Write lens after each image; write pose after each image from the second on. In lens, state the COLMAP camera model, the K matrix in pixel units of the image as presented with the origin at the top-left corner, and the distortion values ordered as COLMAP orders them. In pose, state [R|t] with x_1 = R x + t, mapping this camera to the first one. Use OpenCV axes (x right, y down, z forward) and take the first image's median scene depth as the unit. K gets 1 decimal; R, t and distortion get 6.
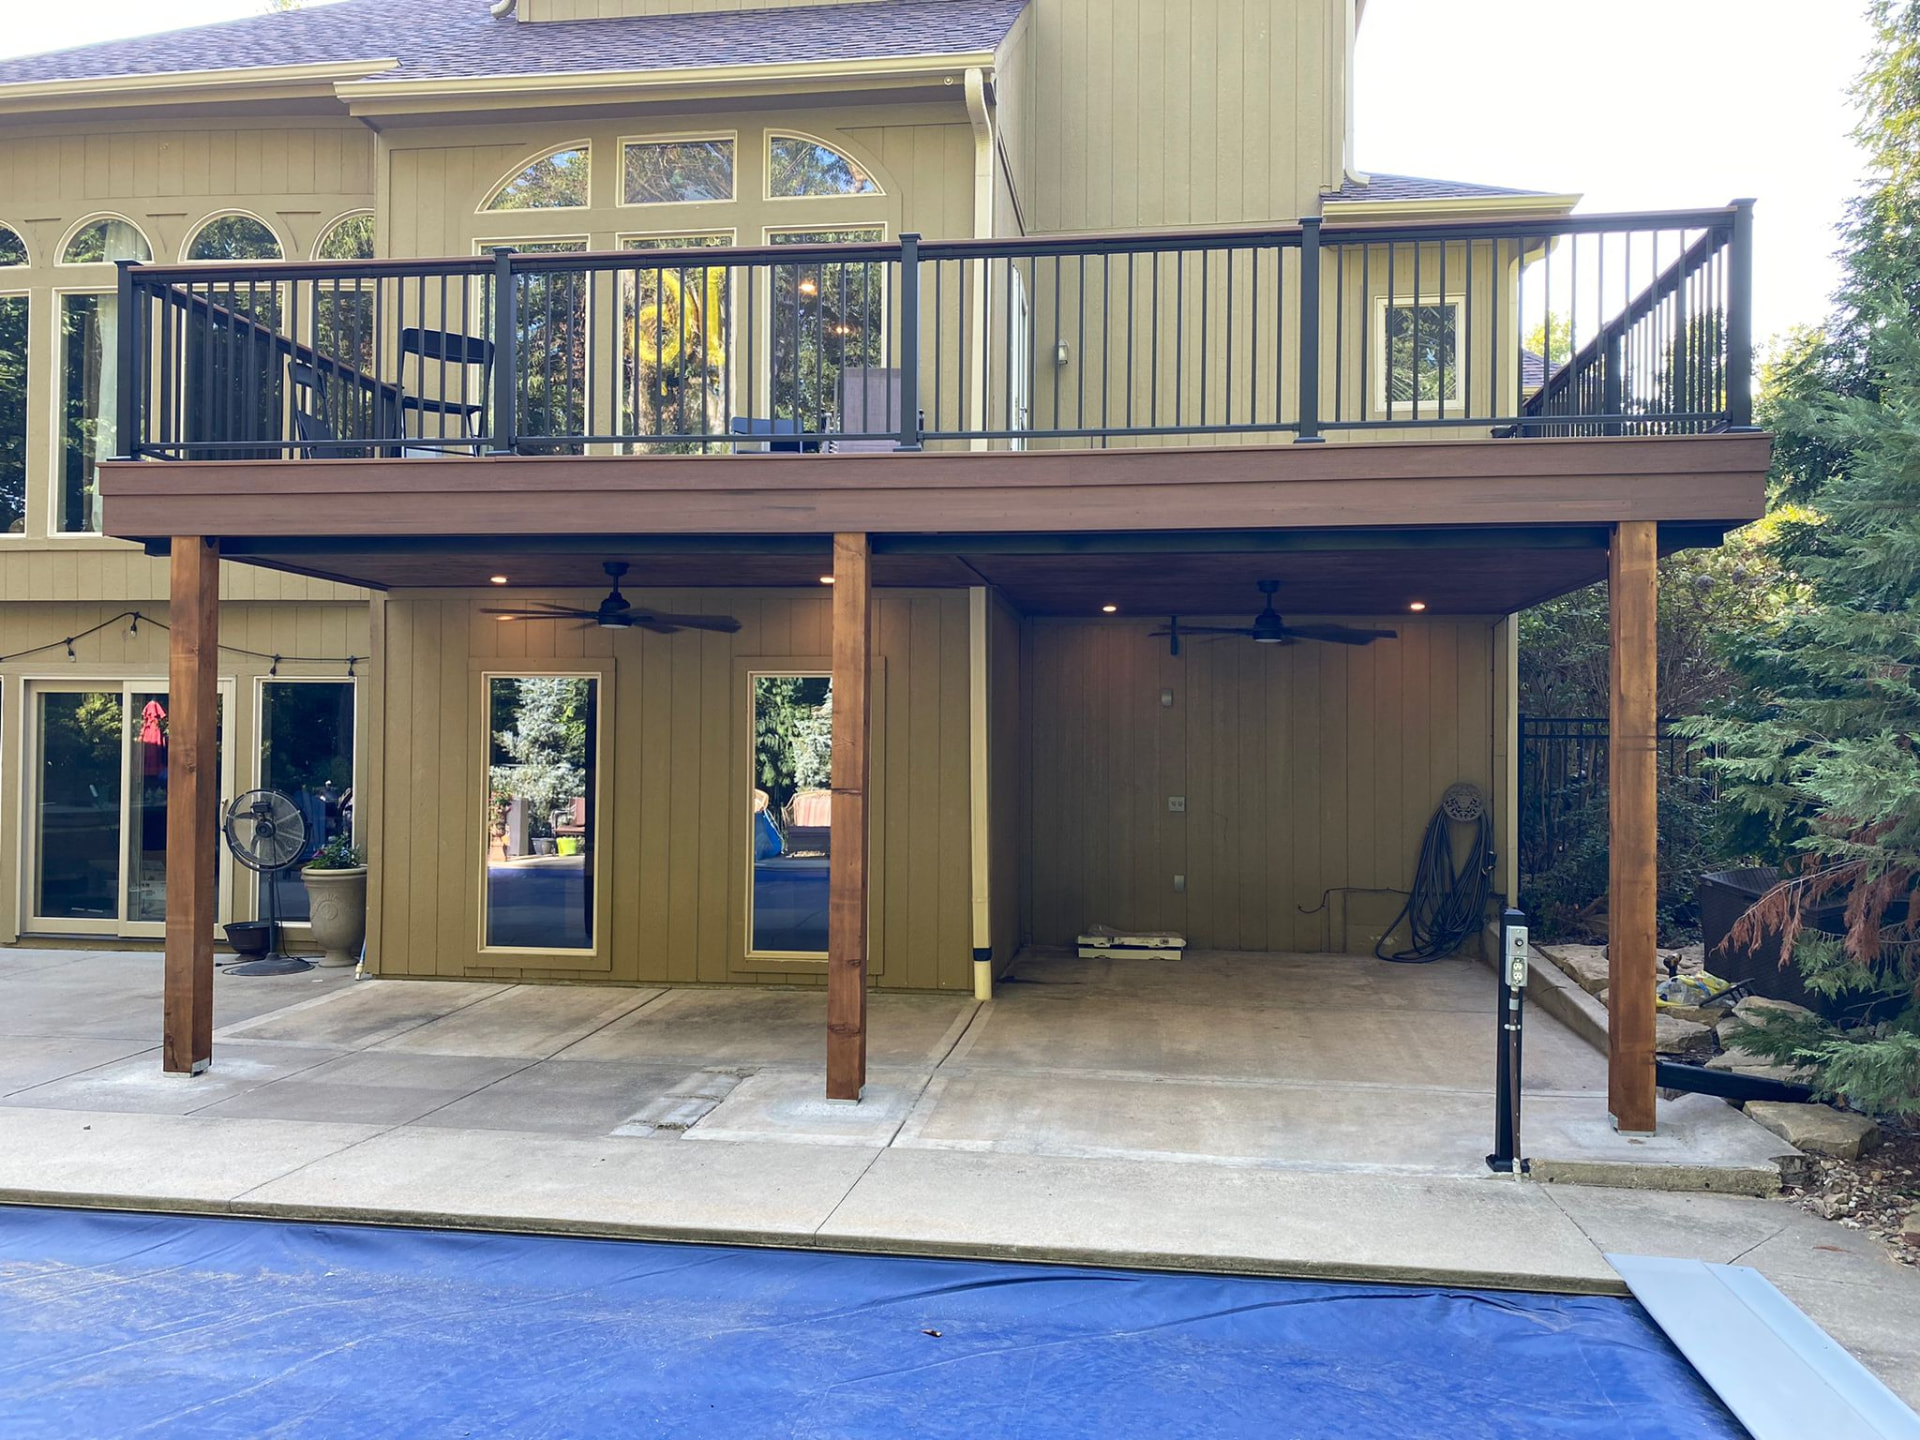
lens RADIAL K [[1498.2, 0, 959.4], [0, 1498.2, 720.5], [0, 0, 1]] dist [0.025094, -0.011253]
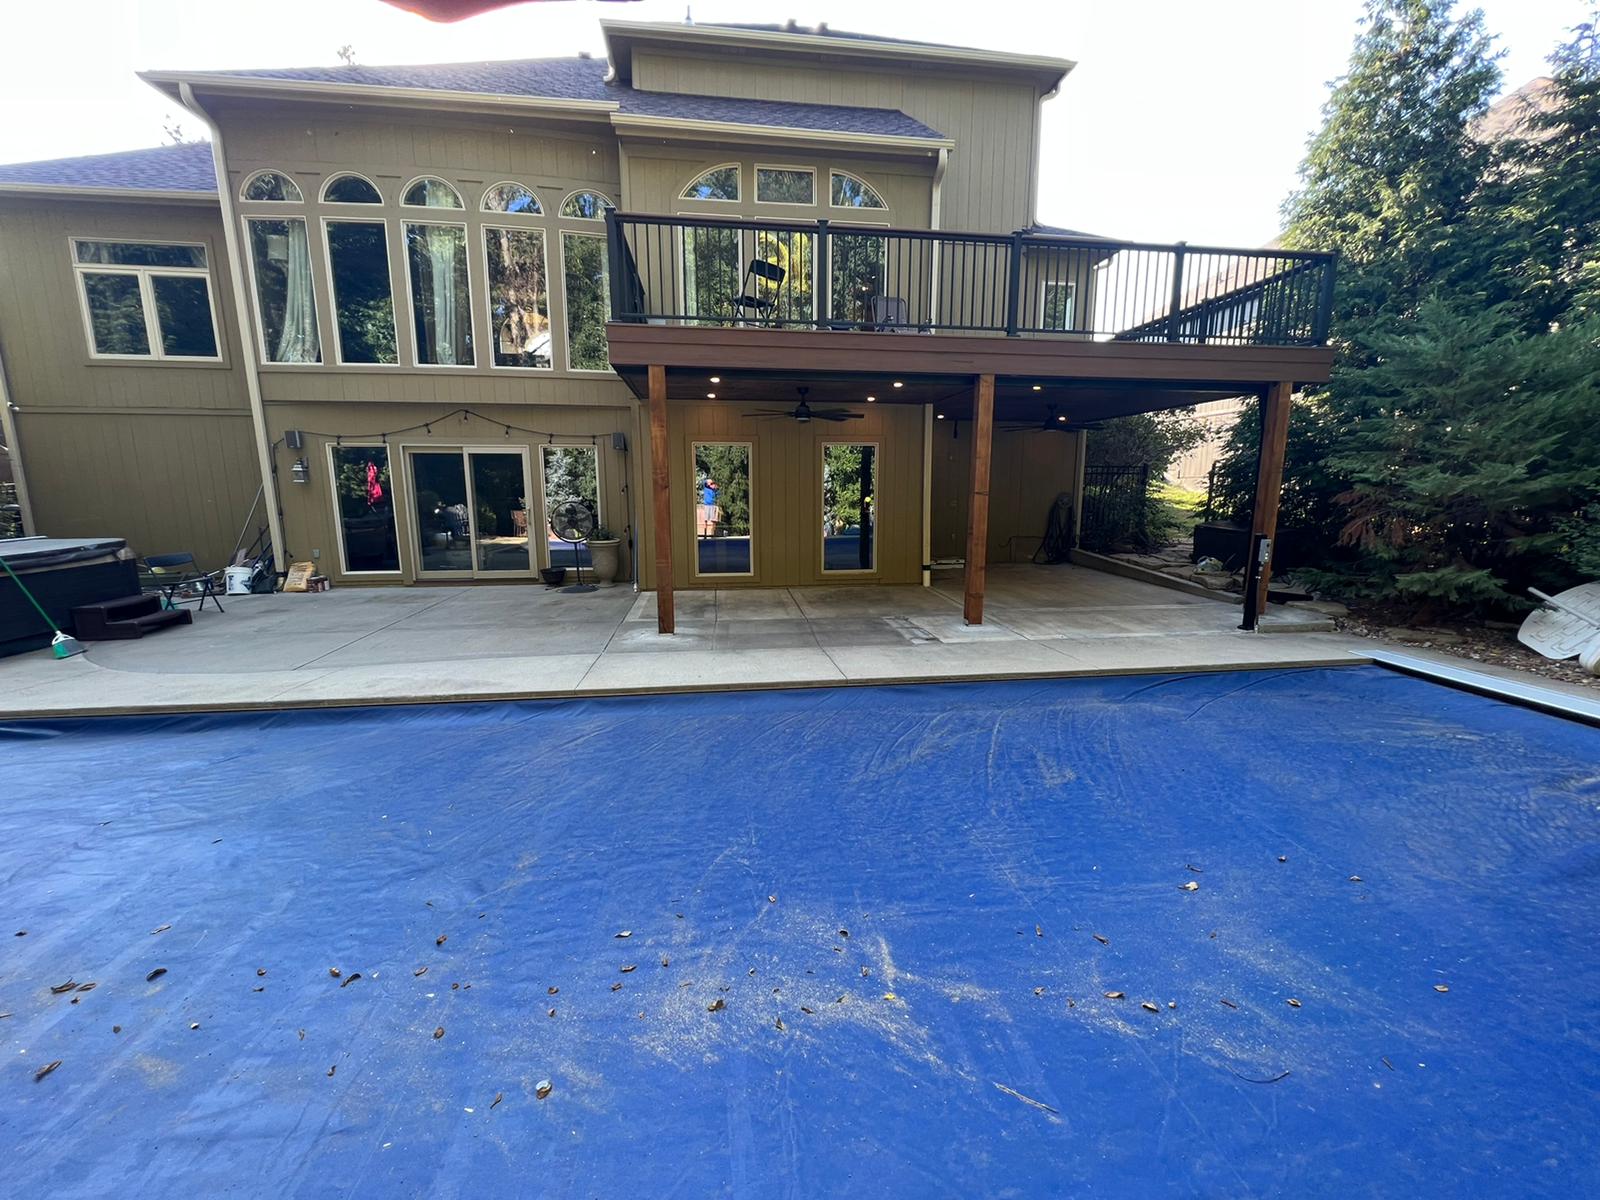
lens RADIAL K [[655.2, 0, 798.4], [0, 655.2, 597.6], [0, 0, 1]] dist [0.004268, -0.000022]
pose [[0.961849, -0.054831, 0.268028, -0.456106], [0.005549, 0.983419, 0.181265, 0.015823], [-0.273523, -0.172862, 0.946205, 0.076487]]
